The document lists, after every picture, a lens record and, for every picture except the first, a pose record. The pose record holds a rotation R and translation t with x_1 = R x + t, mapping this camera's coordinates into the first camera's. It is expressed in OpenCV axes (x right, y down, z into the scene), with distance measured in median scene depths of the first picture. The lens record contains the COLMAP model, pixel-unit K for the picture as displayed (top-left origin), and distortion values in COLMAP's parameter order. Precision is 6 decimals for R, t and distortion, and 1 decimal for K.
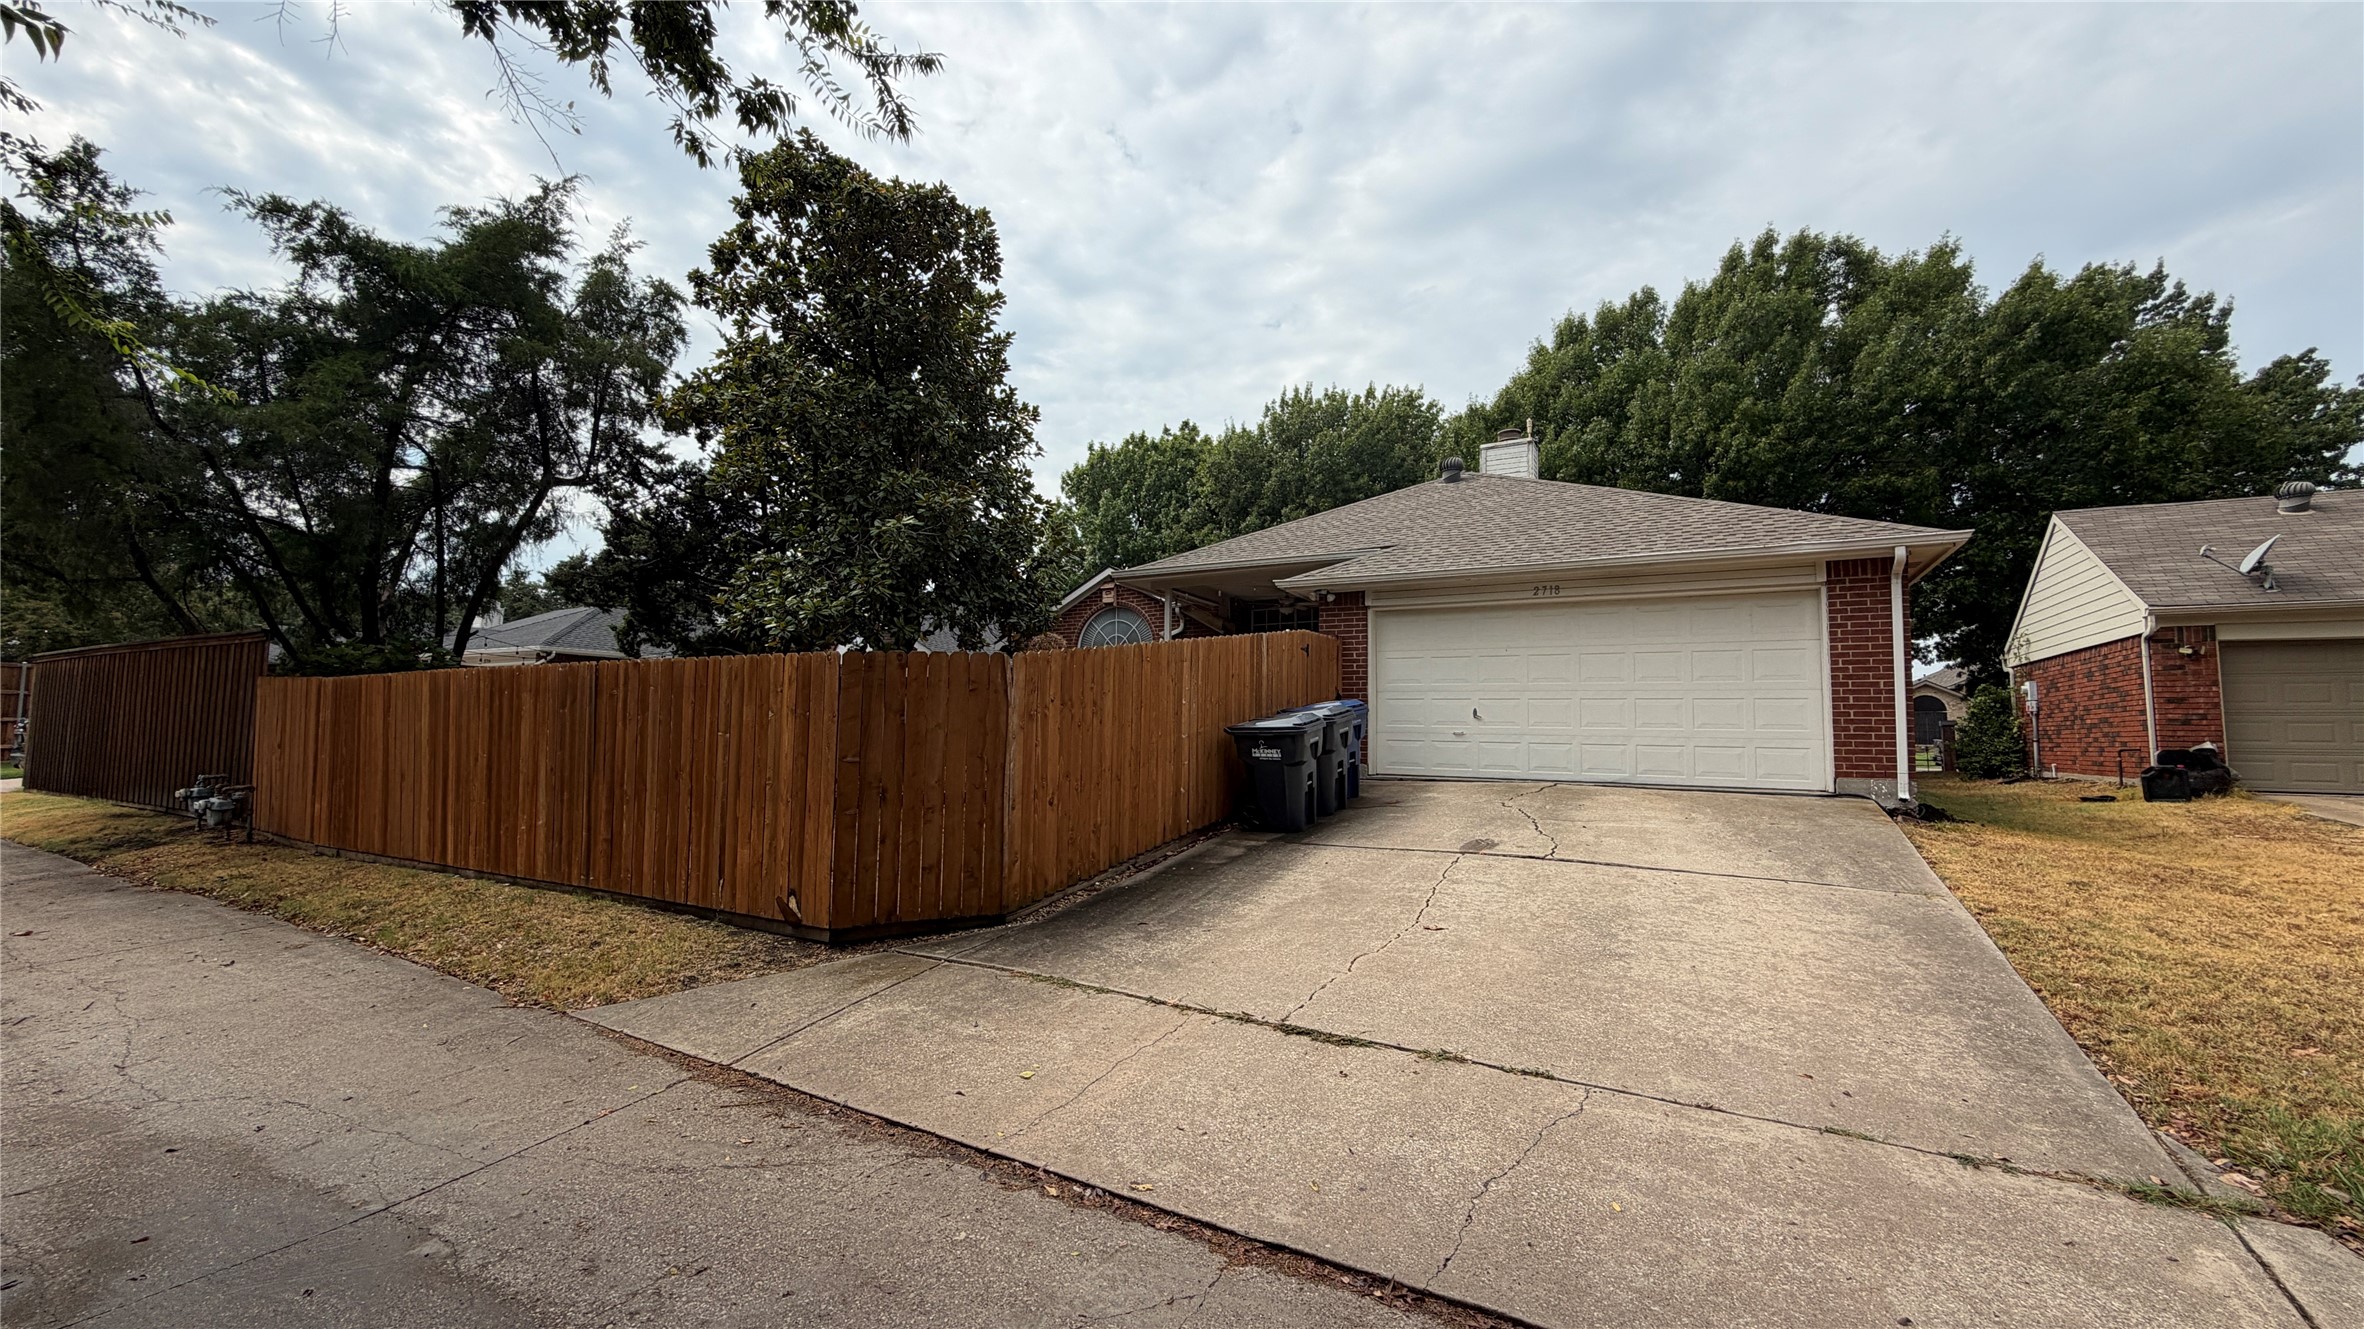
lens RADIAL K [[984.4, 0, 1182.9], [0, 984.4, 667.9], [0, 0, 1]] dist [0.004732, 0.000345]
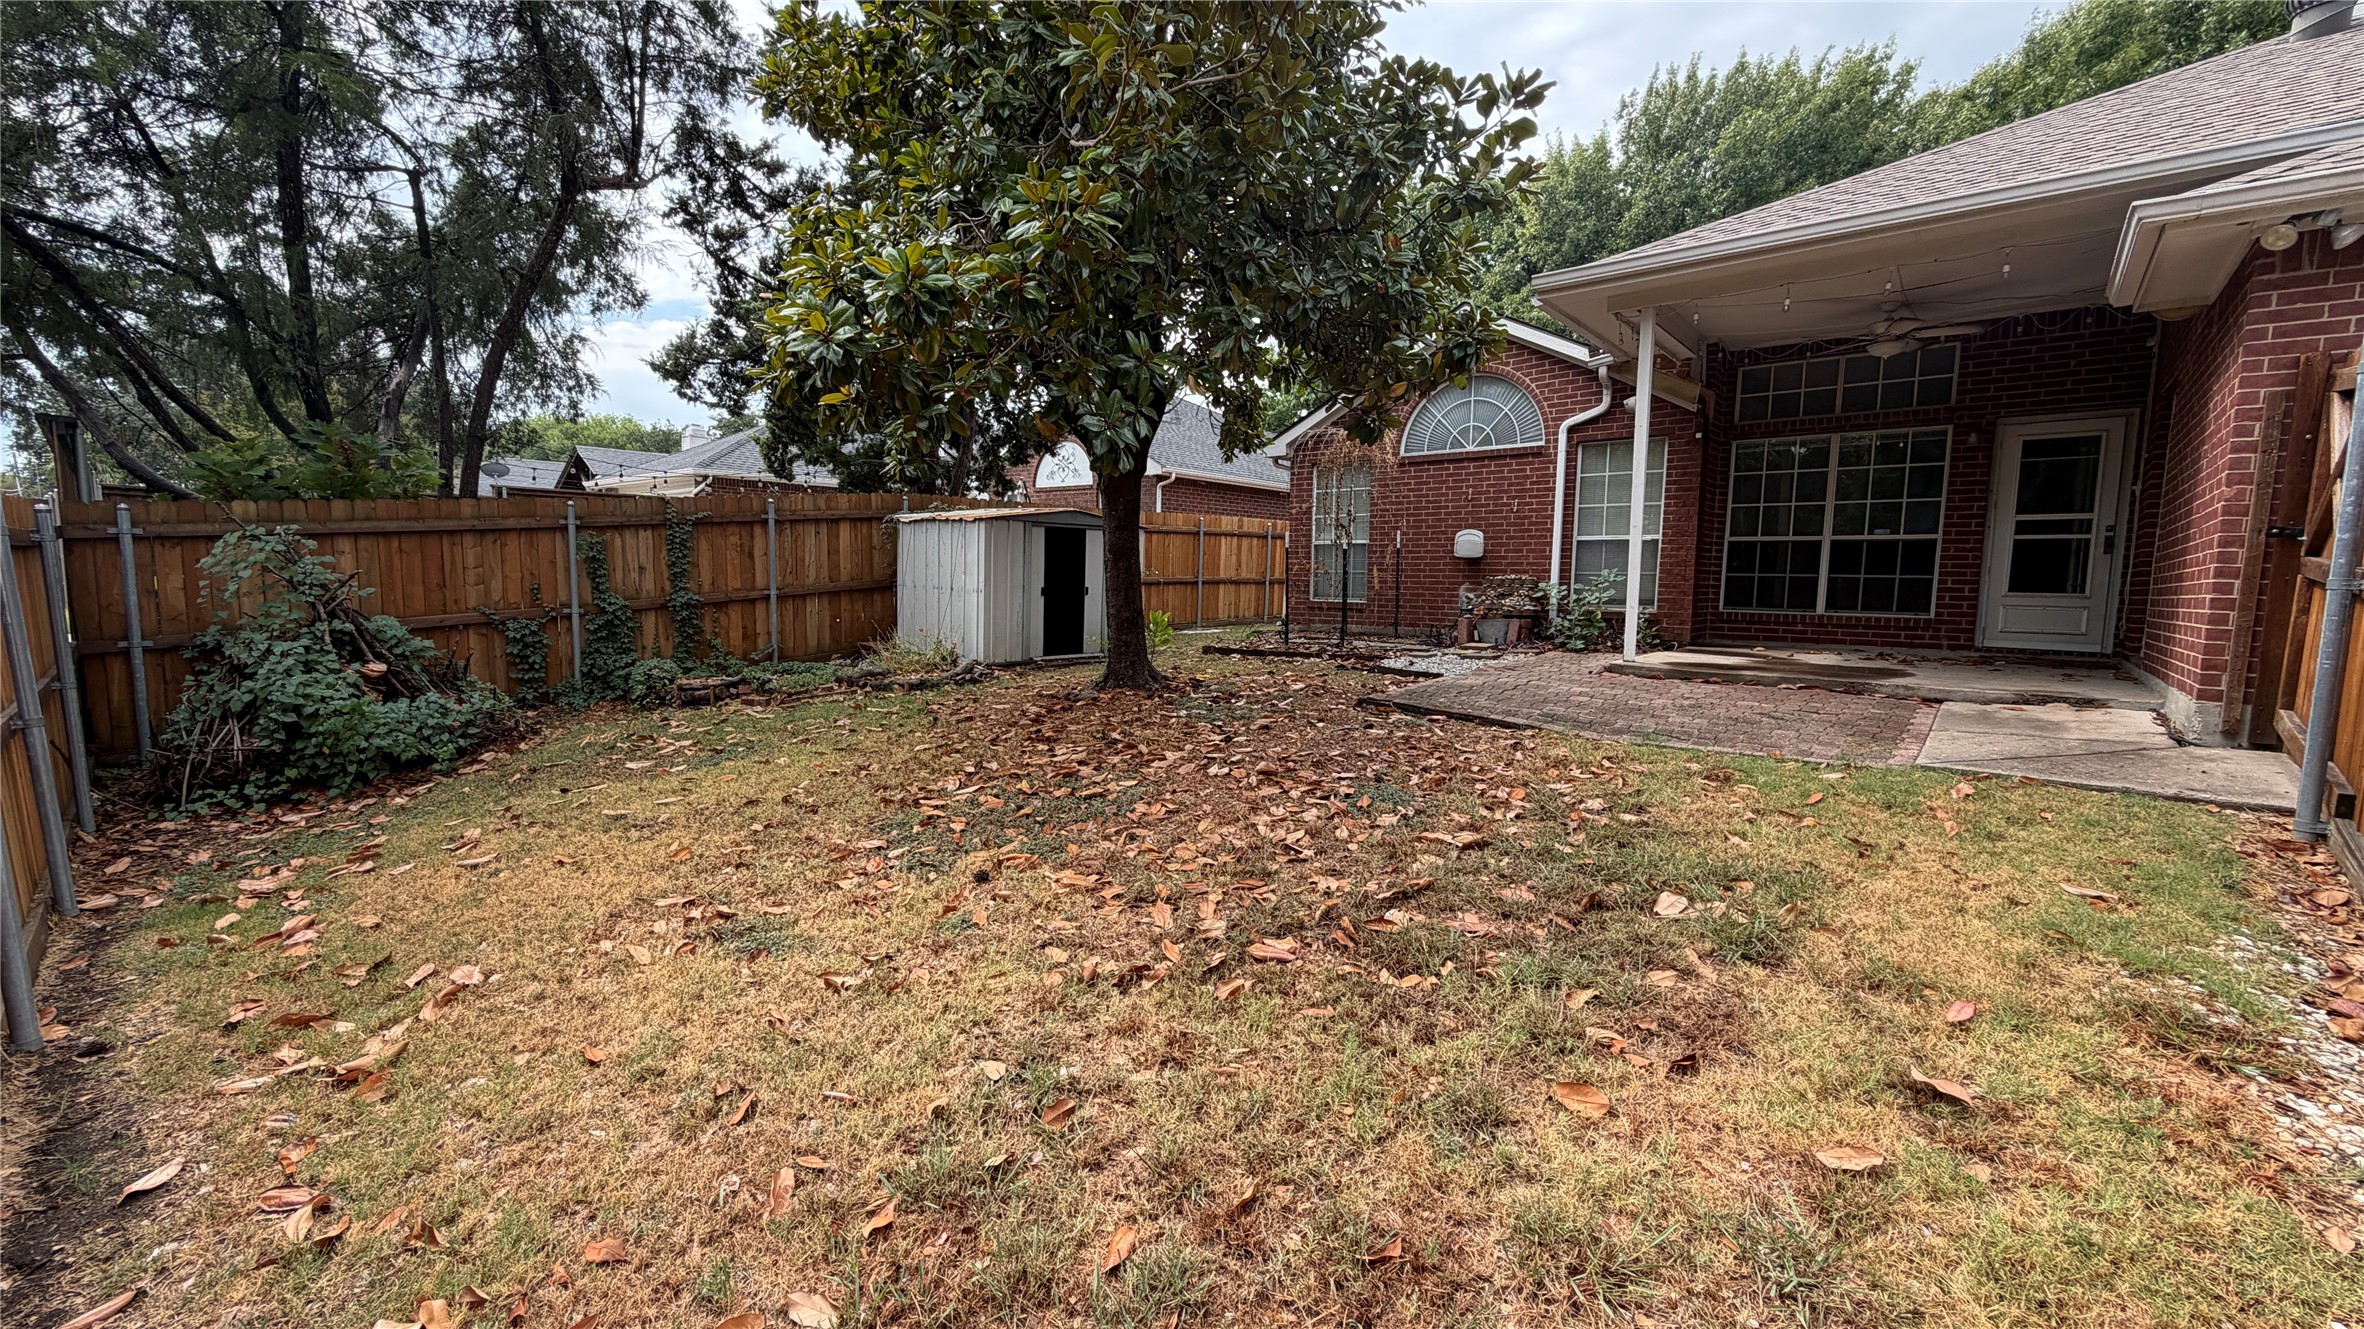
lens RADIAL K [[984.4, 0, 1181.5], [0, 984.4, 658.7], [0, 0, 1]] dist [0.004732, 0.000345]
pose [[0.980224, 0.026067, -0.196168, -0.119289], [0.005872, 0.987019, 0.160497, 0.007711], [0.197805, -0.158475, 0.967346, 0.359664]]
